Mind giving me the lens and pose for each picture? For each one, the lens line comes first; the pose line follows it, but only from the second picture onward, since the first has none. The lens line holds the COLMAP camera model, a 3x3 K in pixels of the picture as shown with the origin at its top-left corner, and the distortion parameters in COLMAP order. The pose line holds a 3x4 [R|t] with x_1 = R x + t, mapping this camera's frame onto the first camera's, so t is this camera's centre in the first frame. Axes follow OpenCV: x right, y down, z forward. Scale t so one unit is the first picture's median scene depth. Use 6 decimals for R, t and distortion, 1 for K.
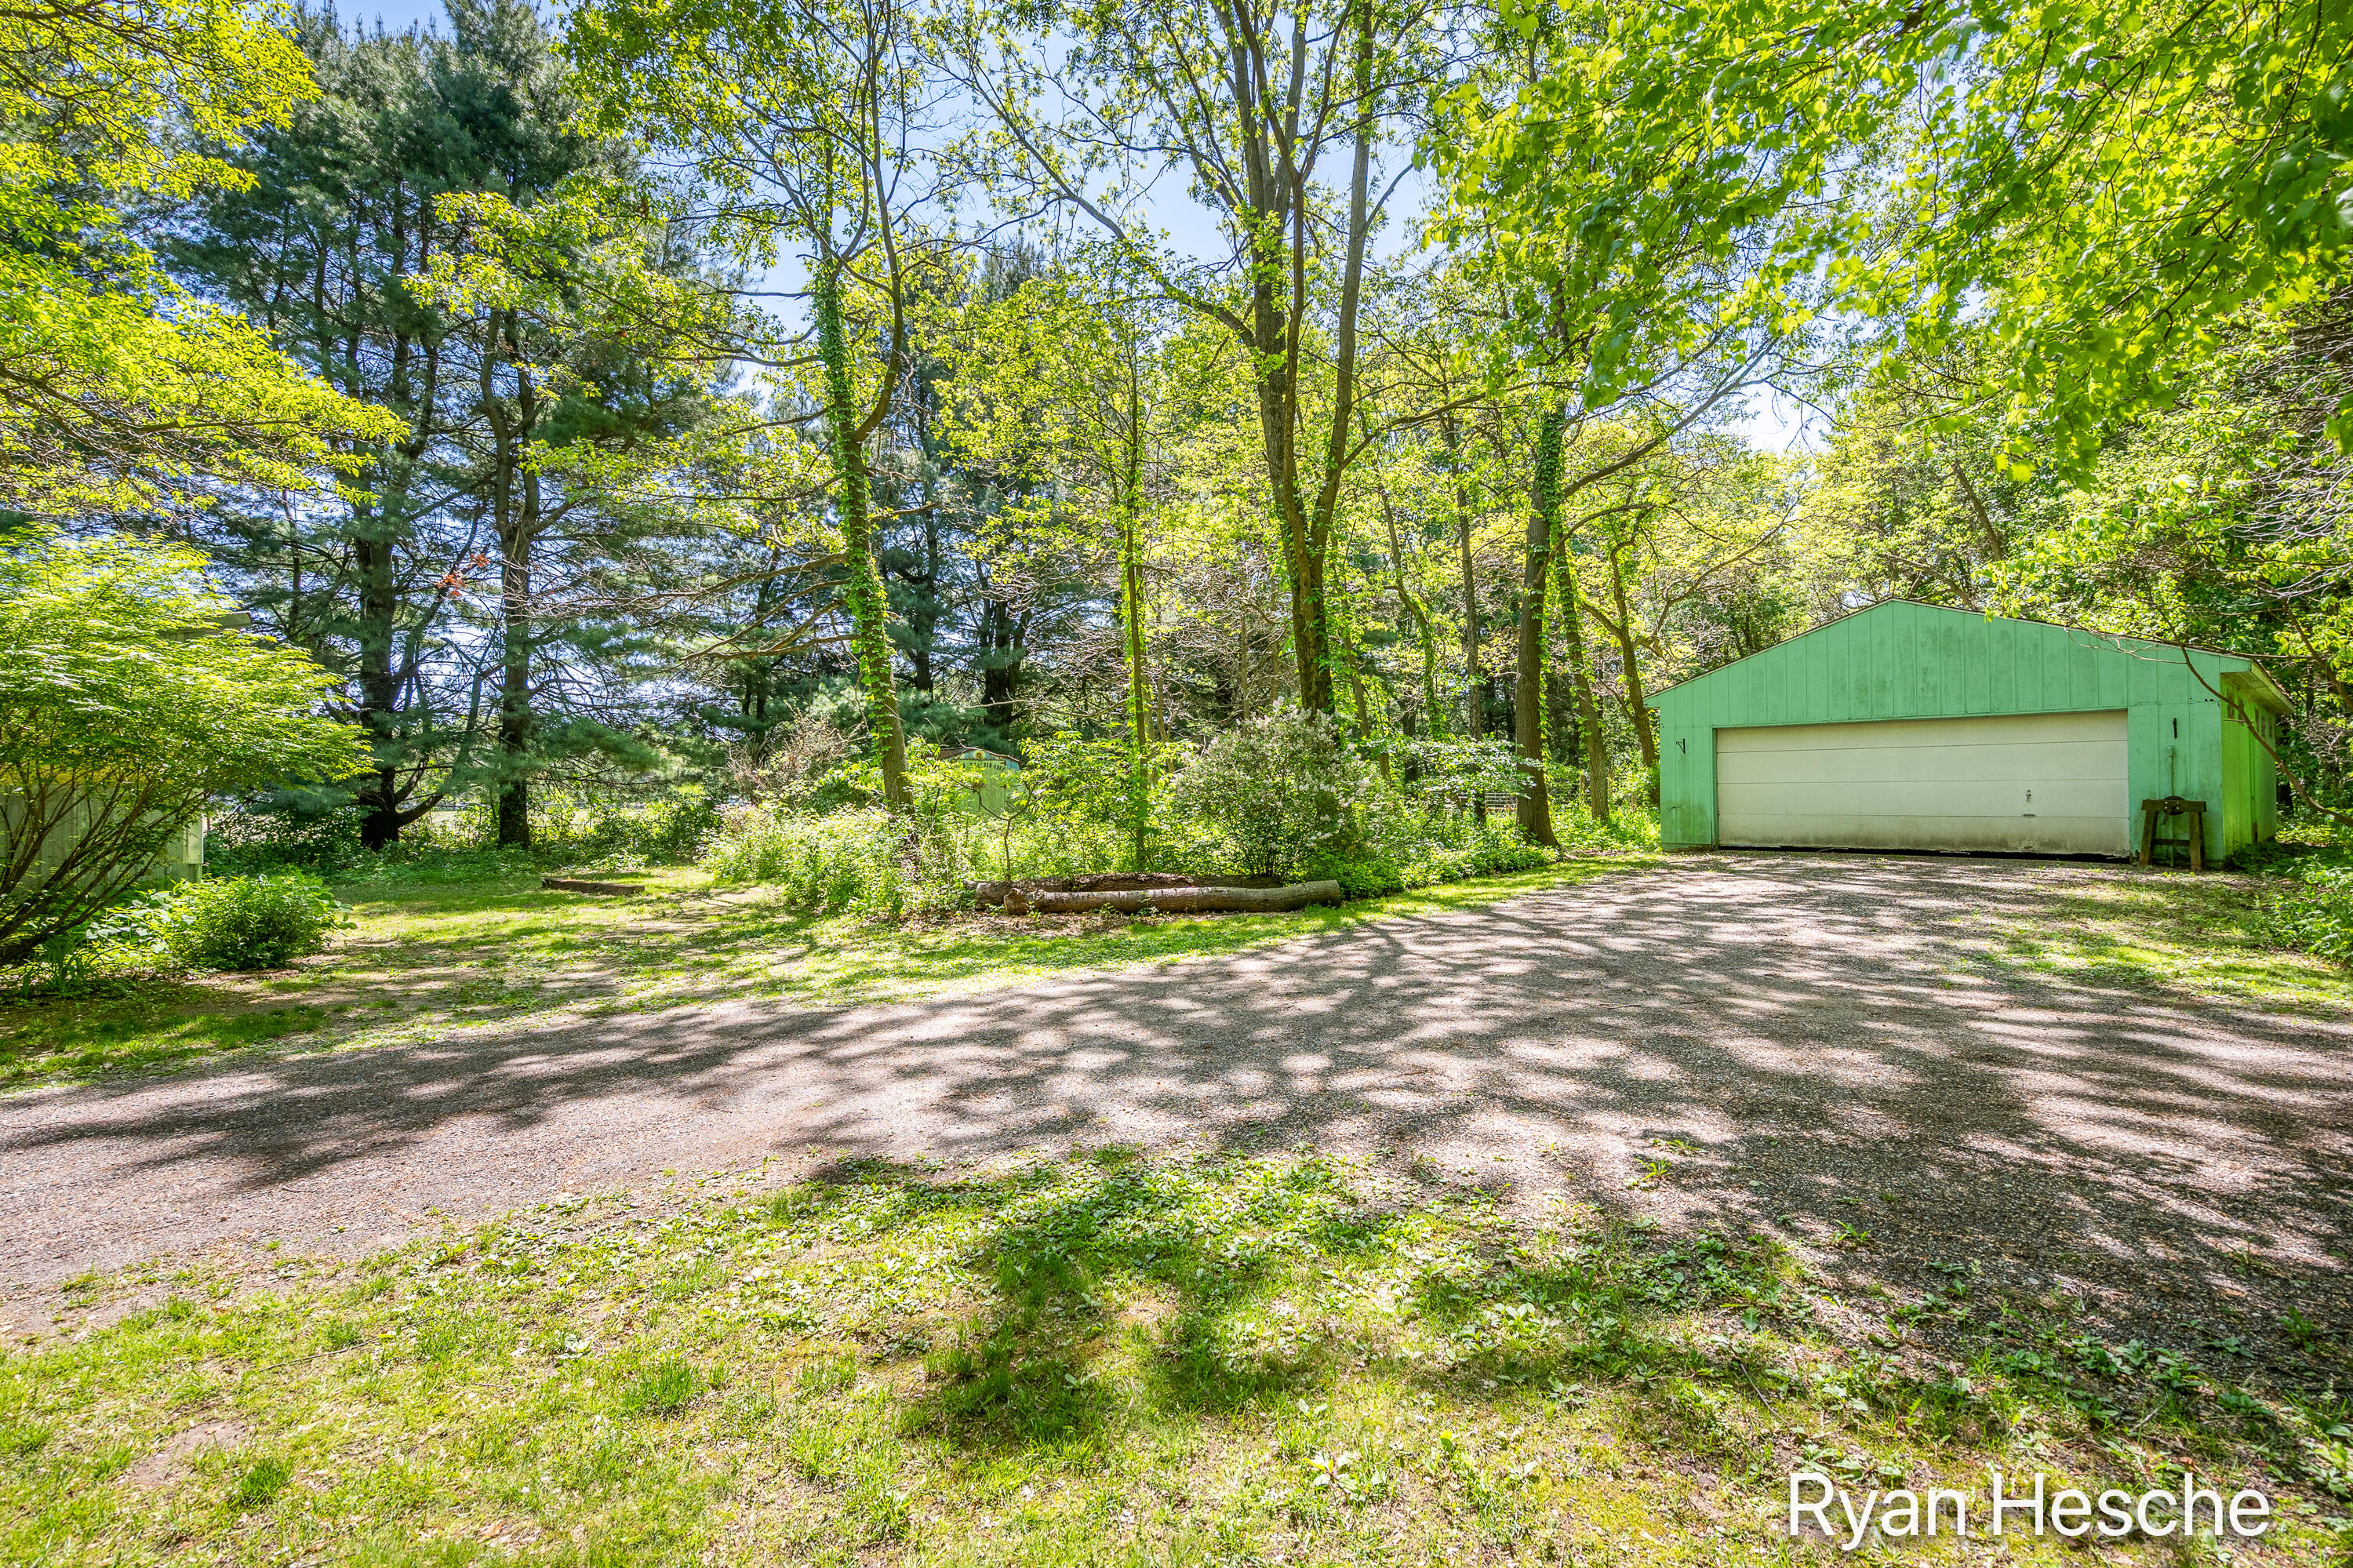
lens RADIAL K [[1062.7, 0, 1177.7], [0, 1062.7, 780.5], [0, 0, 1]] dist [-0.003387, -0.000163]
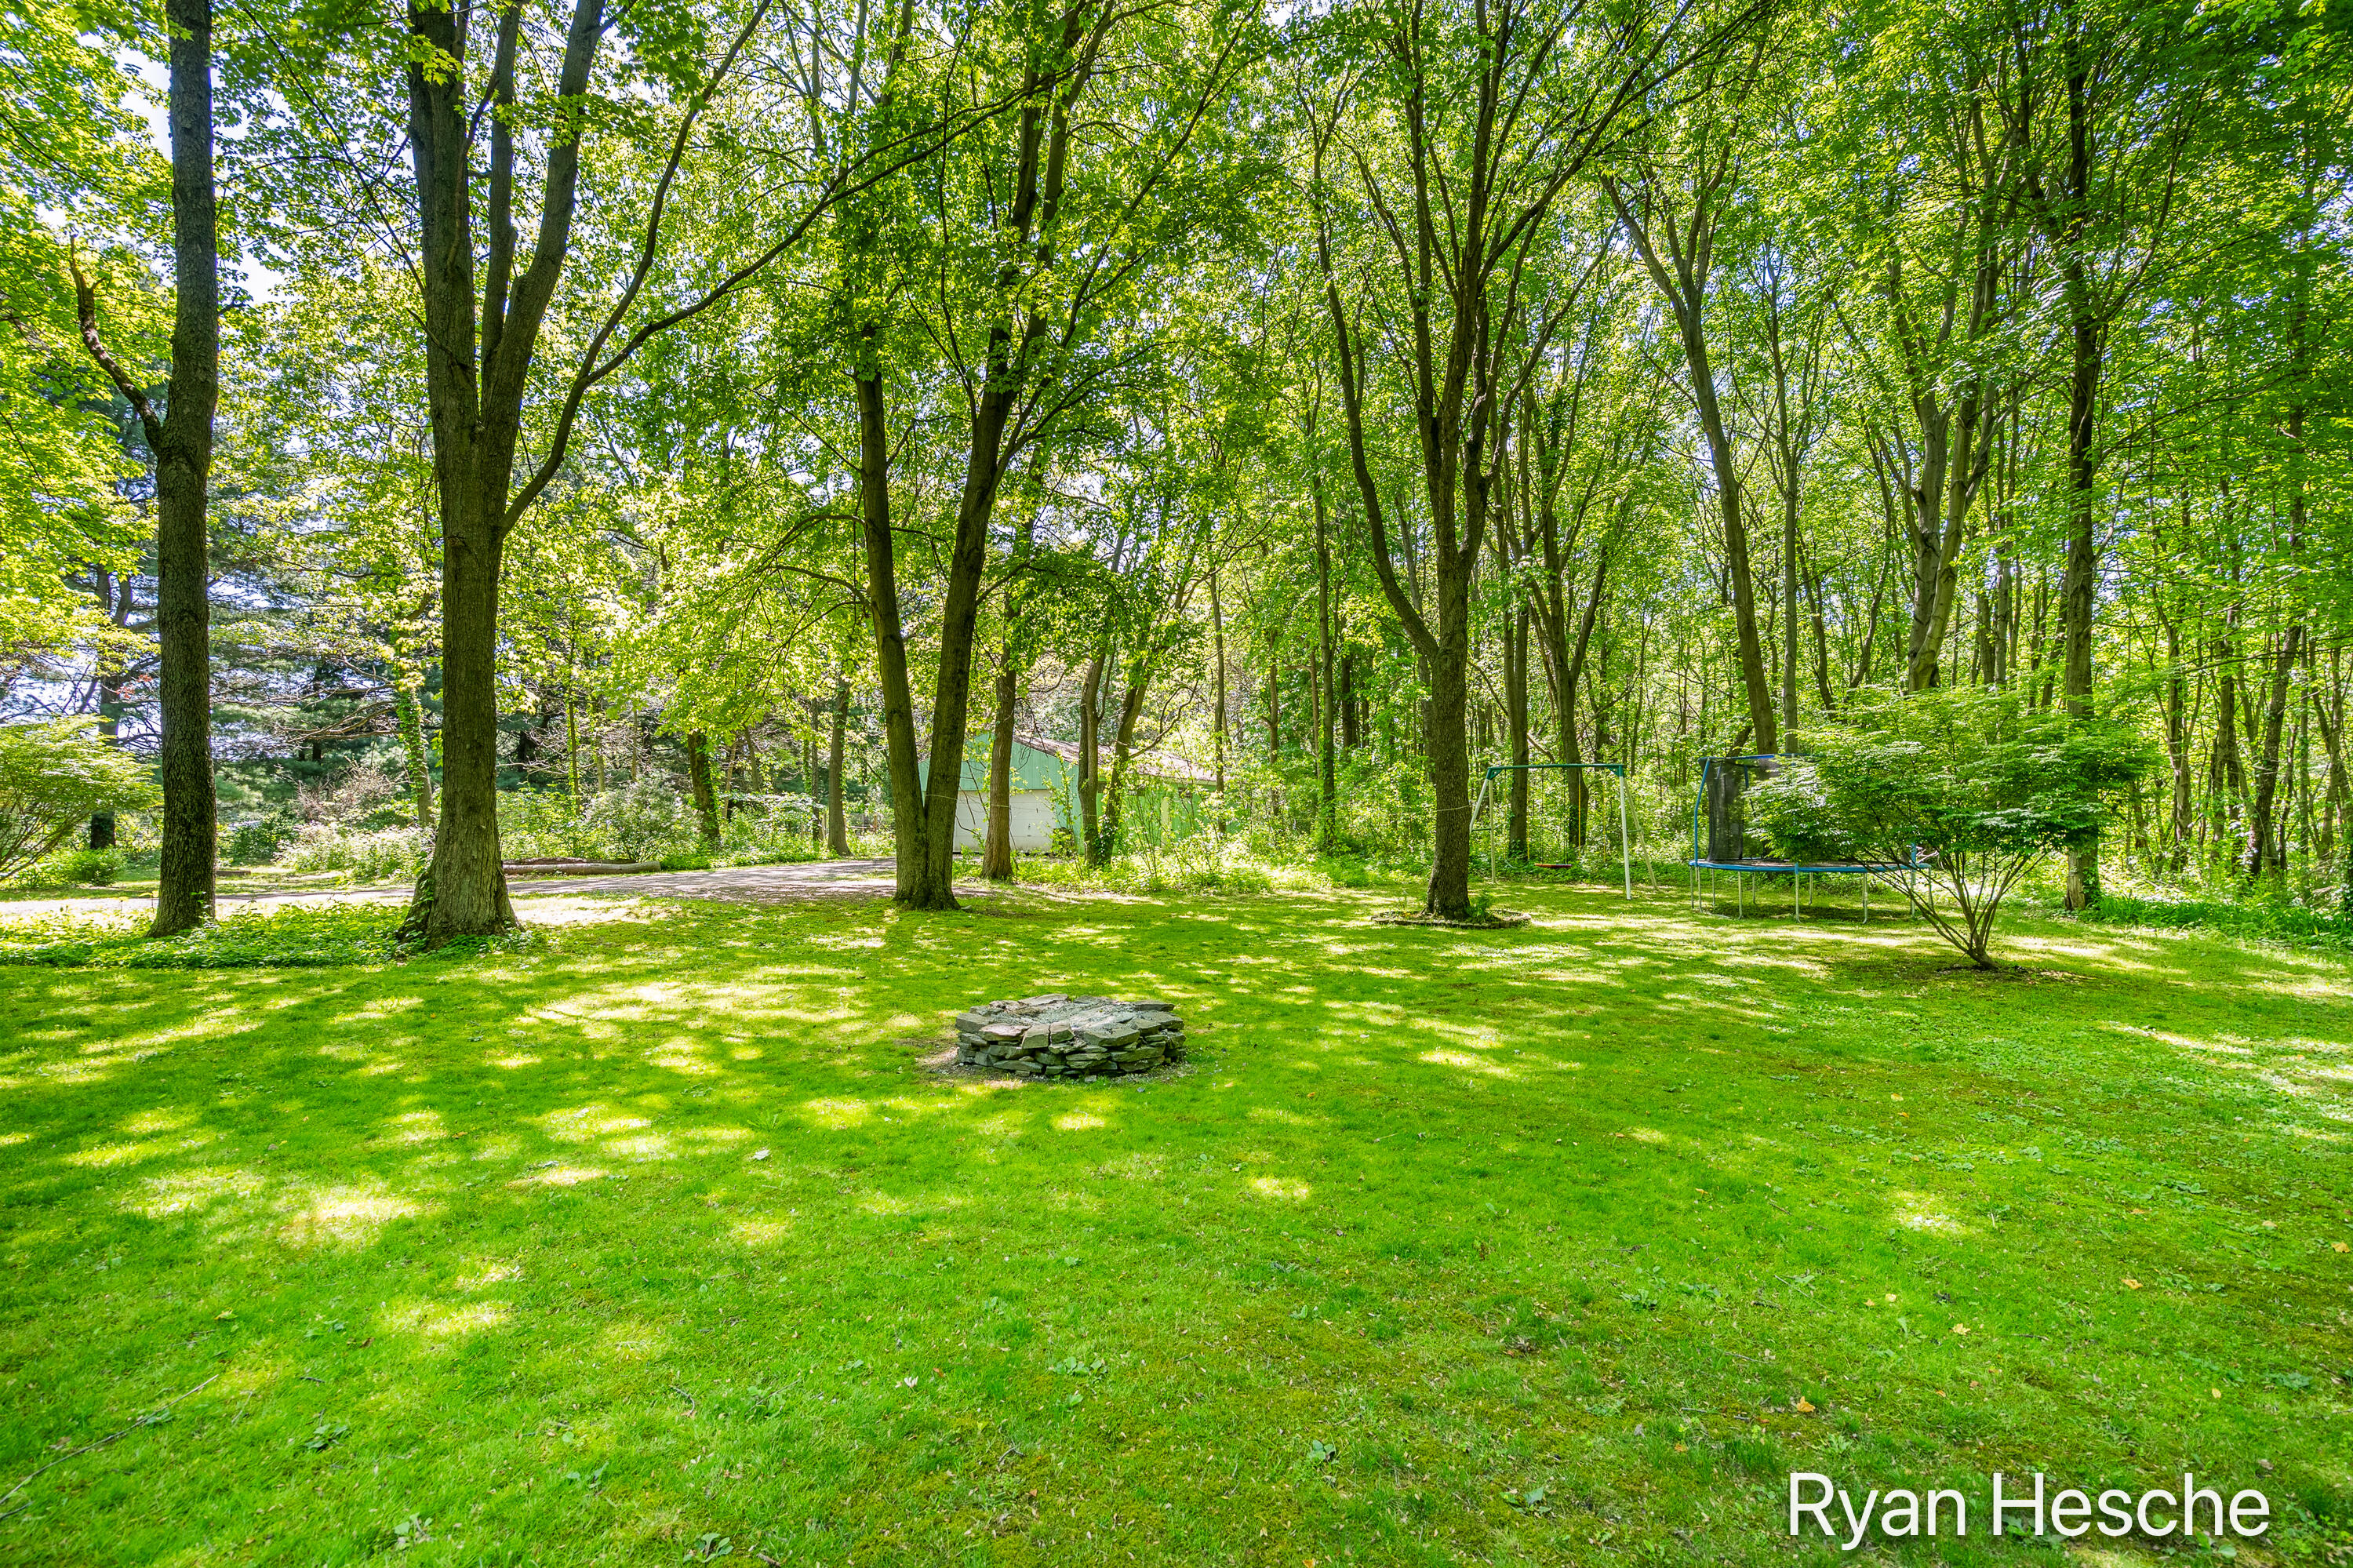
lens RADIAL K [[1062.7, 0, 1174.6], [0, 1062.7, 790.4], [0, 0, 1]] dist [-0.003387, -0.000163]
pose [[0.943420, 0.014056, 0.331303, 0.271878], [-0.009155, 0.999824, -0.016350, -0.014261], [-0.331474, 0.012392, 0.943383, -0.903822]]
